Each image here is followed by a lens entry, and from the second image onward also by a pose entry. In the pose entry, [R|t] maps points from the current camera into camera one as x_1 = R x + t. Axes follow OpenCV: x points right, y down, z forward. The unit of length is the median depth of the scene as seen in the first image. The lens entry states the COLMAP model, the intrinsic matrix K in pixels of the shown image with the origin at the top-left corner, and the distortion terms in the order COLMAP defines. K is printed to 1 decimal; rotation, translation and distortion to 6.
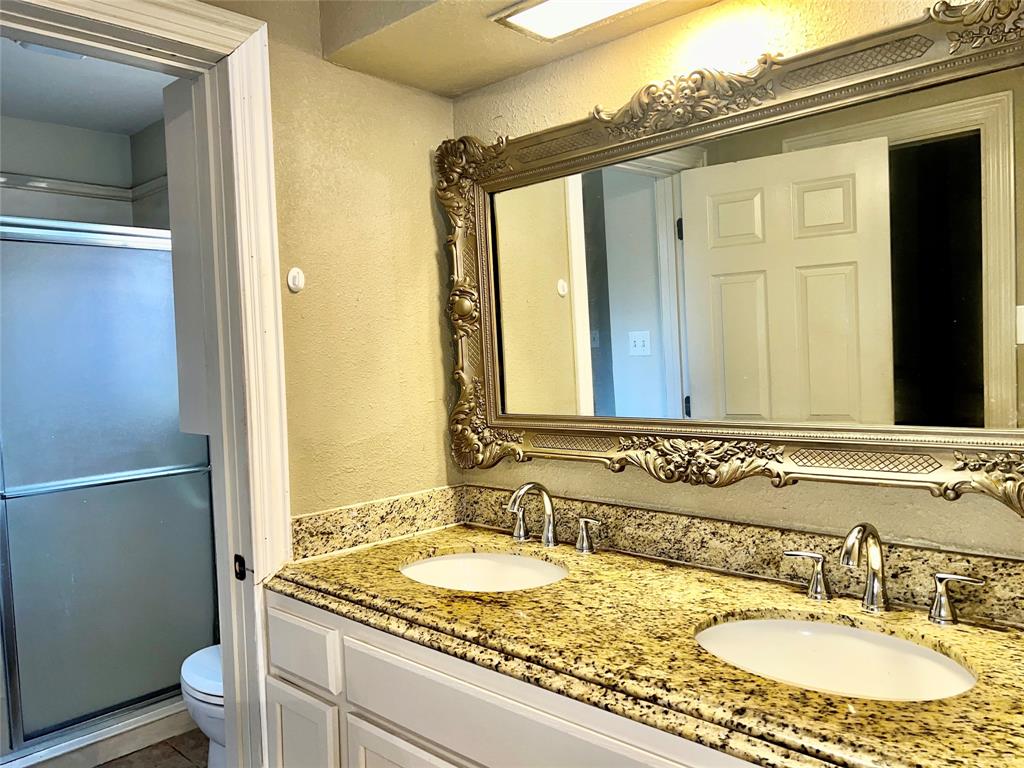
lens RADIAL K [[776.2, 0, 510.0], [0, 776.2, 382.9], [0, 0, 1]] dist [0.073446, -0.082152]
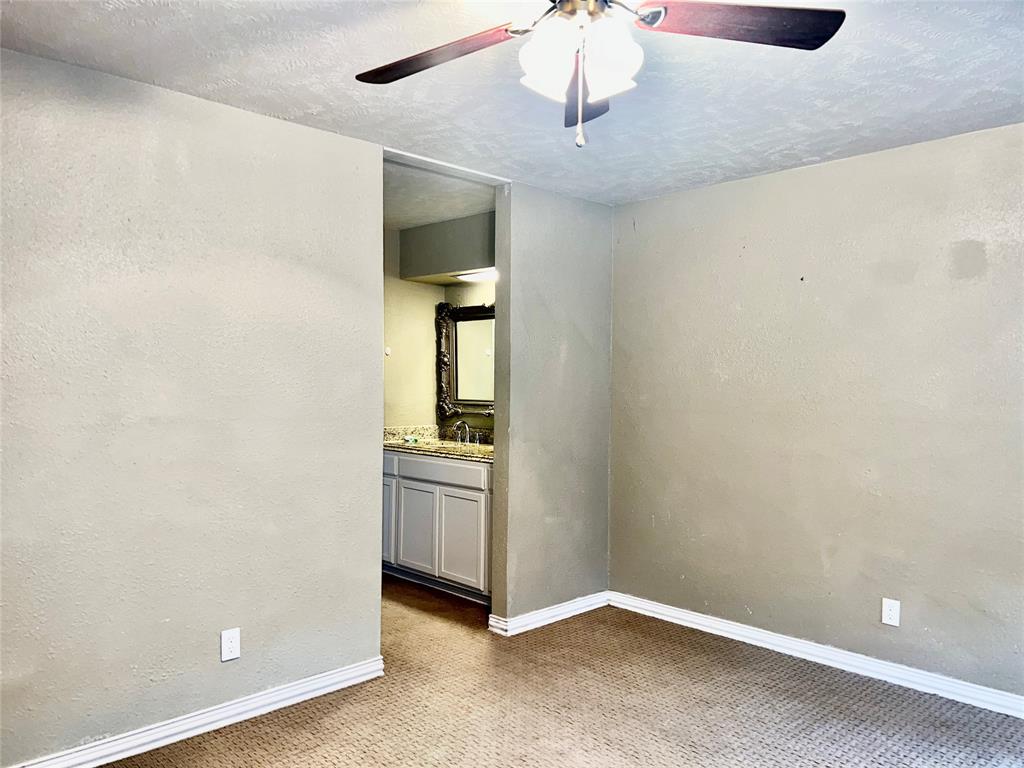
lens RADIAL K [[776.2, 0, 514.7], [0, 776.2, 383.1], [0, 0, 1]] dist [0.073446, -0.082152]
pose [[0.997841, 0.041031, -0.051291, 0.345897], [-0.042170, 0.998883, -0.021321, 0.034144], [0.050359, 0.023438, 0.998456, -1.814694]]
